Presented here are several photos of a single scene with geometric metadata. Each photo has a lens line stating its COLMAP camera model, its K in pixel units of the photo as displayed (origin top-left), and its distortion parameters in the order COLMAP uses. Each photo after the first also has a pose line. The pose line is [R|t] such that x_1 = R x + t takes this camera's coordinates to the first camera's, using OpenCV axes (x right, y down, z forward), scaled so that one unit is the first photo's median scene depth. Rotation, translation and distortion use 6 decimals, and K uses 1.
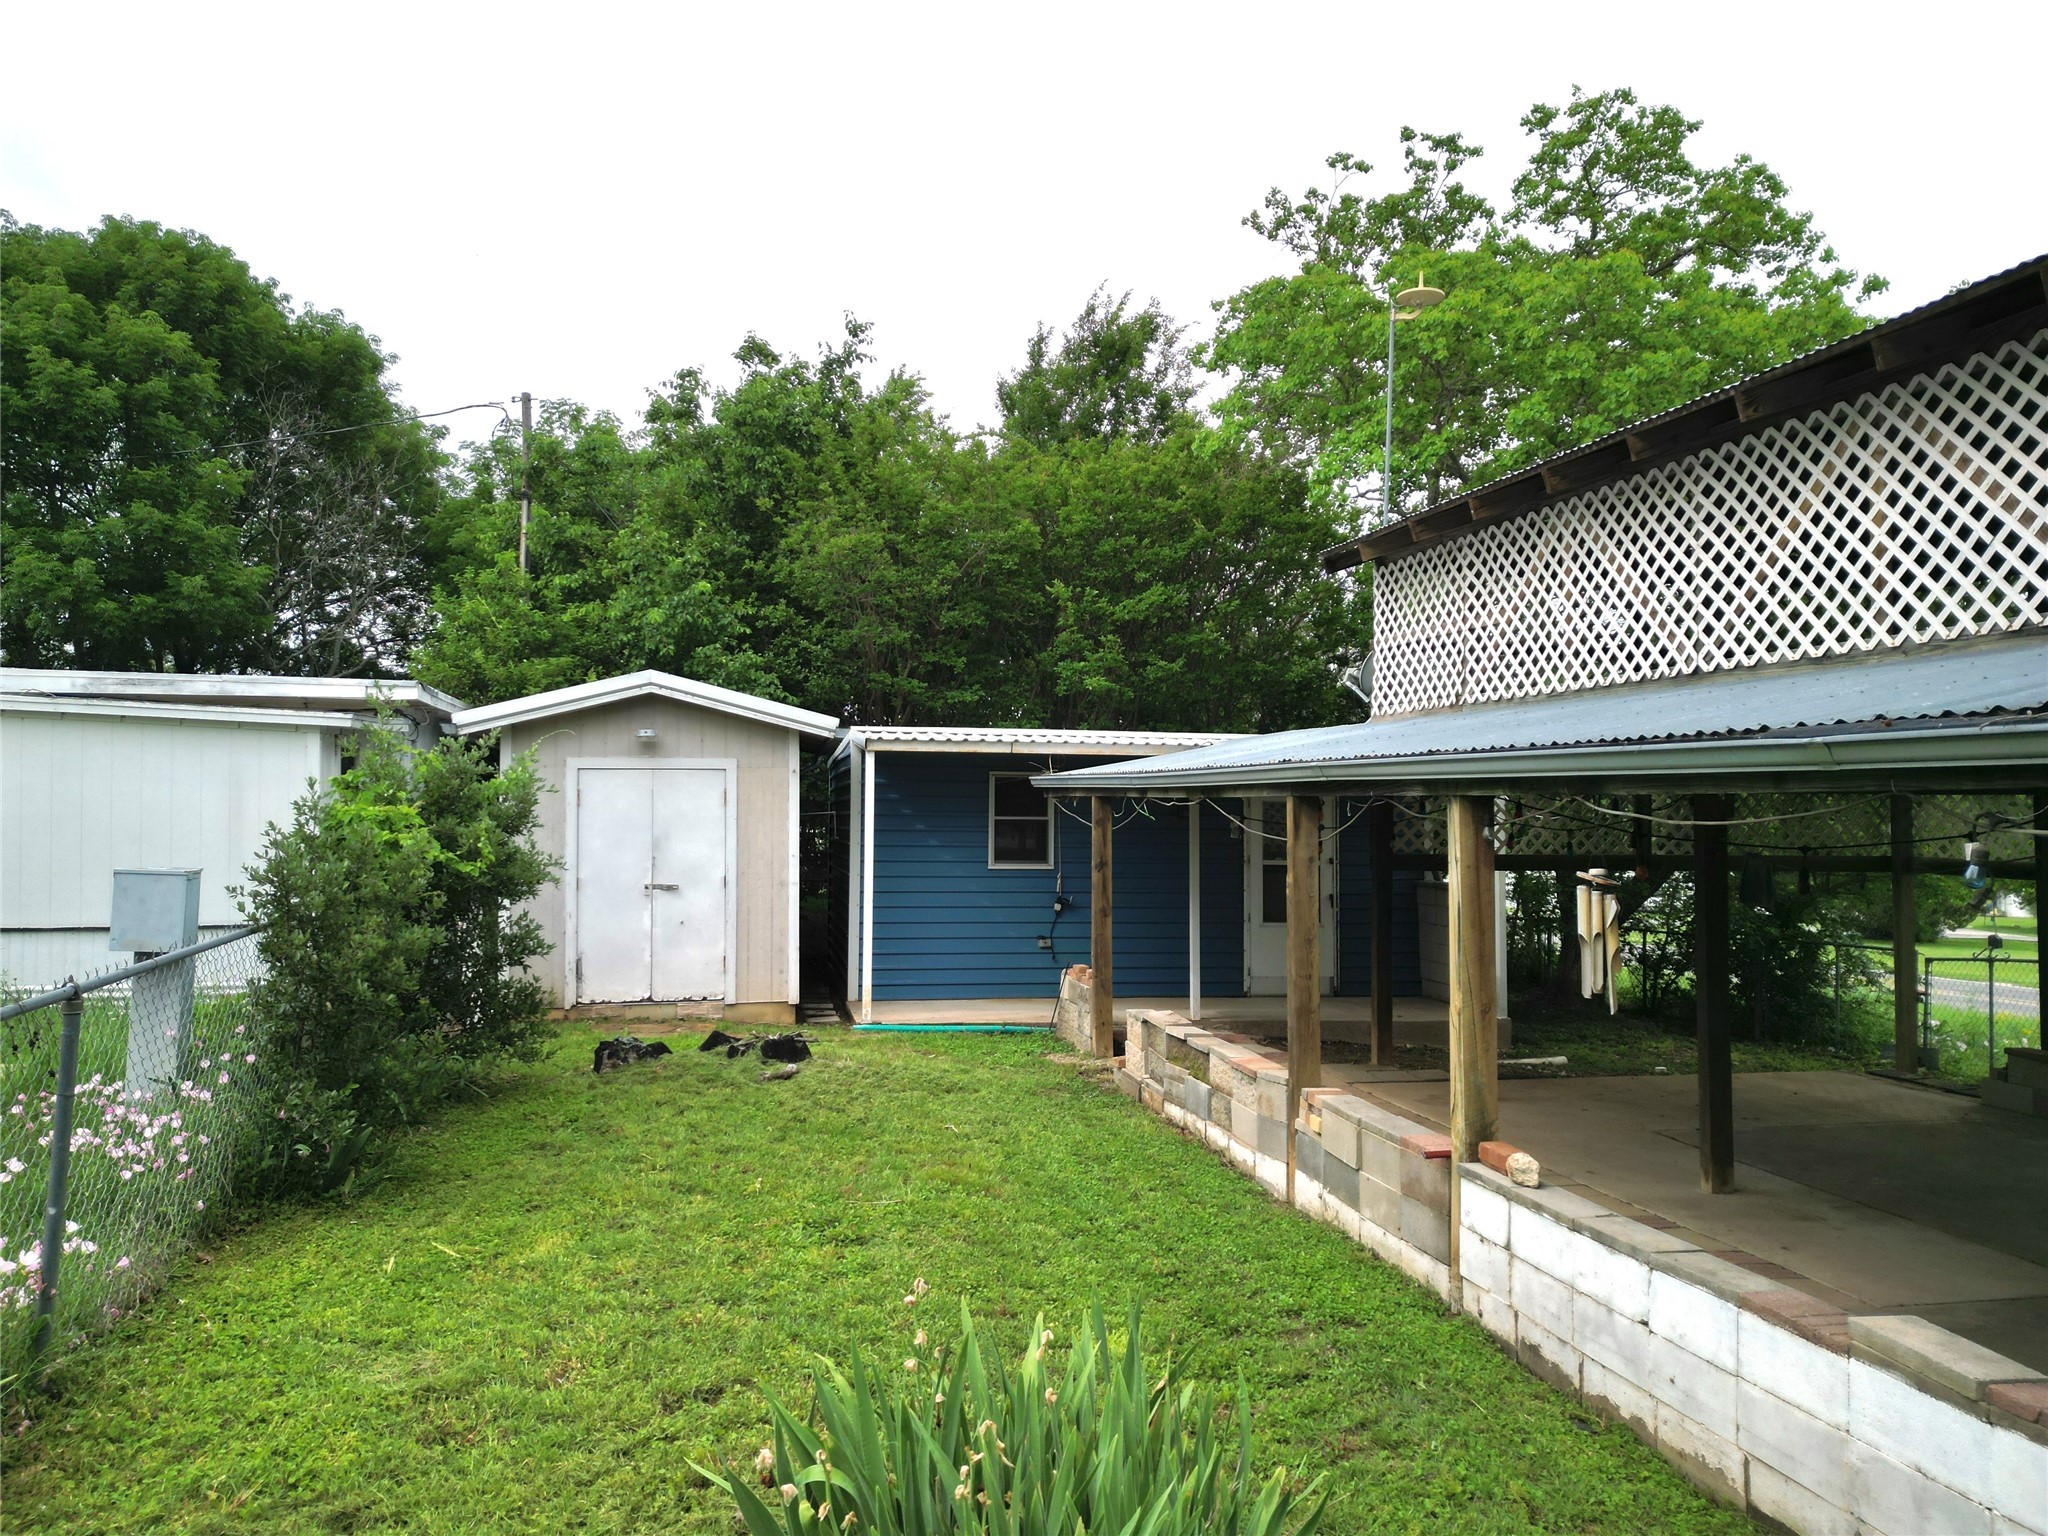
lens RADIAL K [[1441.6, 0, 1021.0], [0, 1441.6, 760.2], [0, 0, 1]] dist [0.091430, -0.101543]
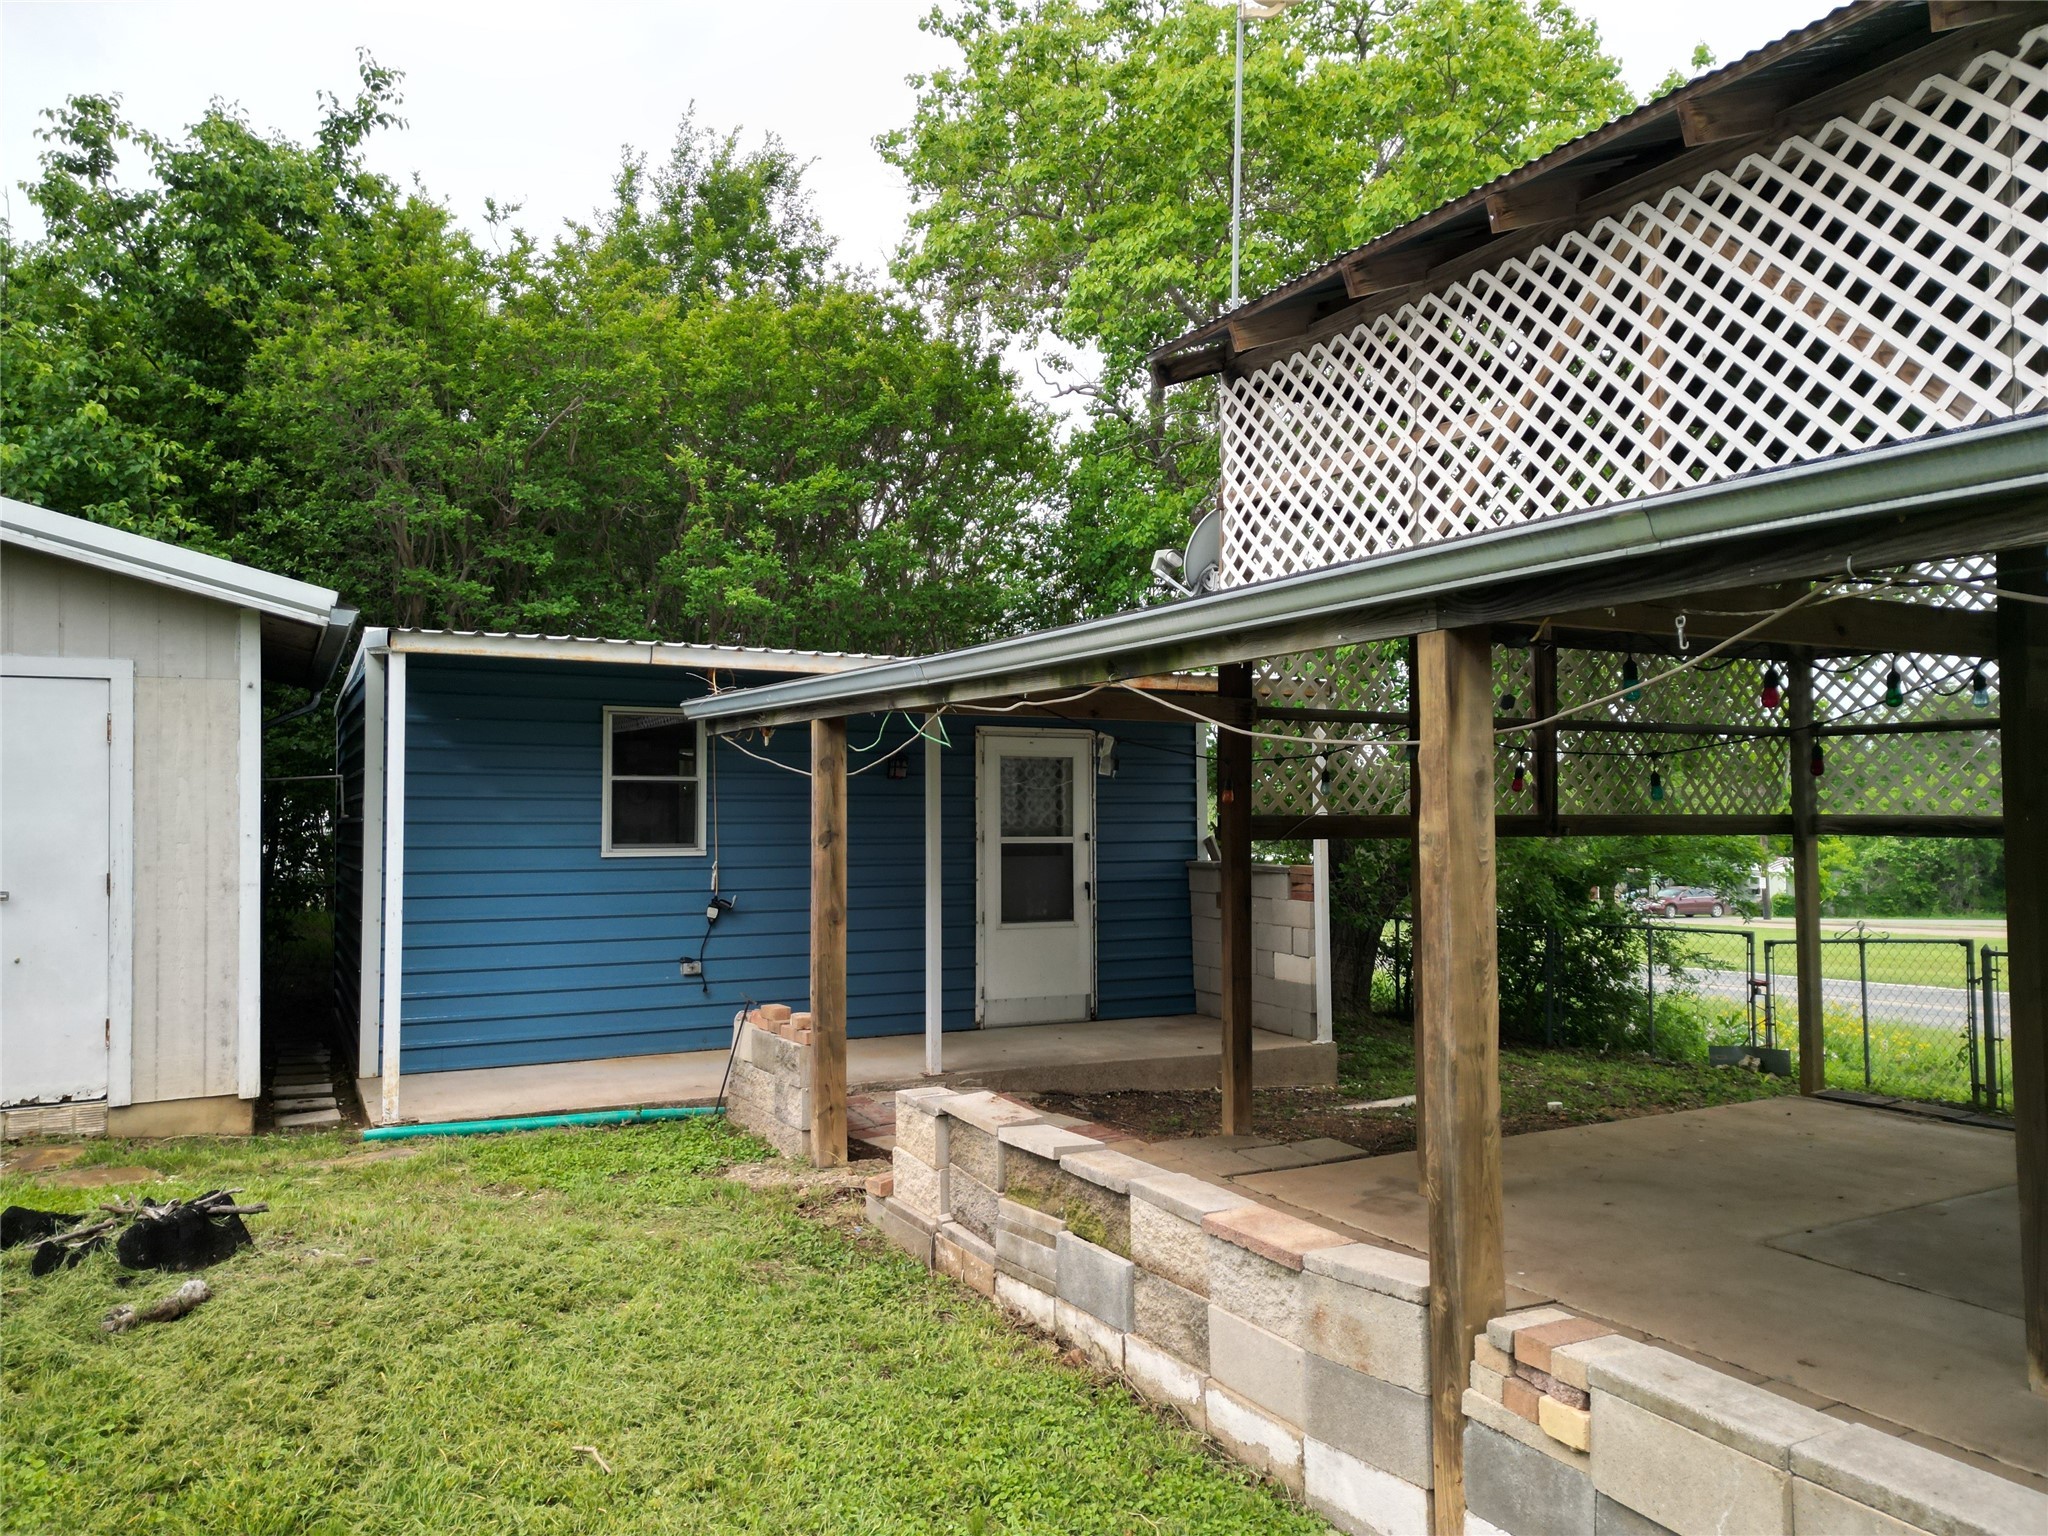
lens RADIAL K [[1447.1, 0, 1005.4], [0, 1447.1, 762.1], [0, 0, 1]] dist [0.061839, -0.043774]
pose [[0.960137, 0.000357, 0.279530, -0.033658], [-0.000153, 1.000000, -0.000755, 0.037768], [-0.279530, 0.000682, 0.960137, 0.365558]]
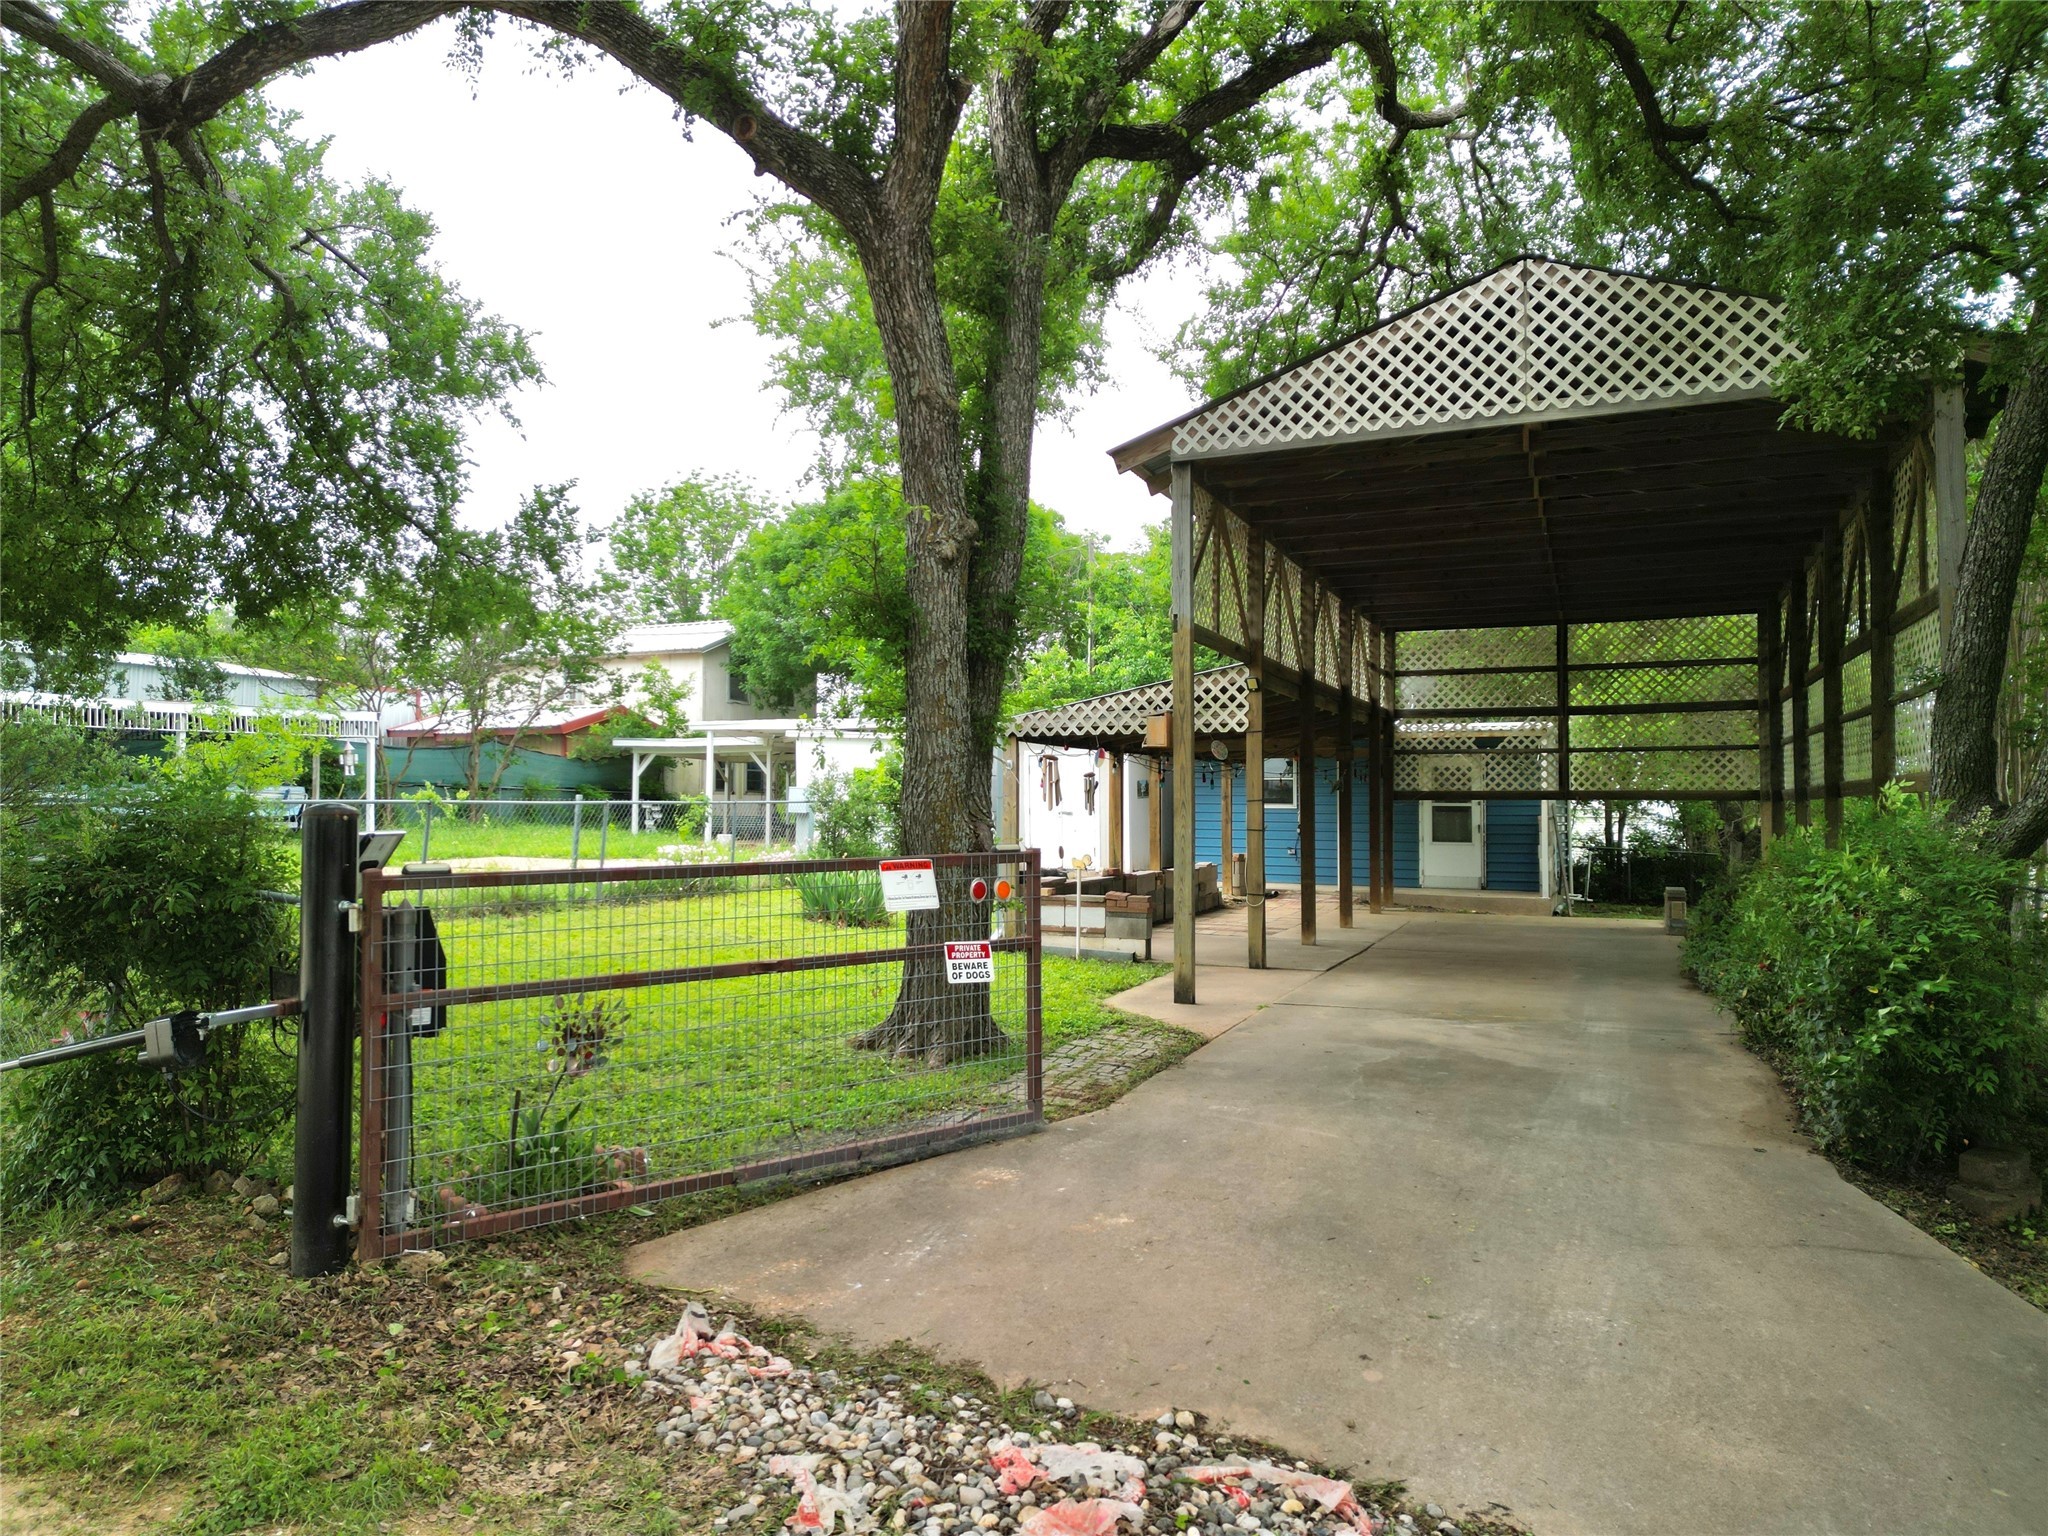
lens RADIAL K [[1447.1, 0, 1005.4], [0, 1447.1, 762.1], [0, 0, 1]] dist [0.061839, -0.043774]
pose [[0.817824, -0.025098, -0.574921, 0.798045], [0.022913, 0.999676, -0.011046, 0.036126], [0.575012, -0.004139, 0.818134, -0.644171]]
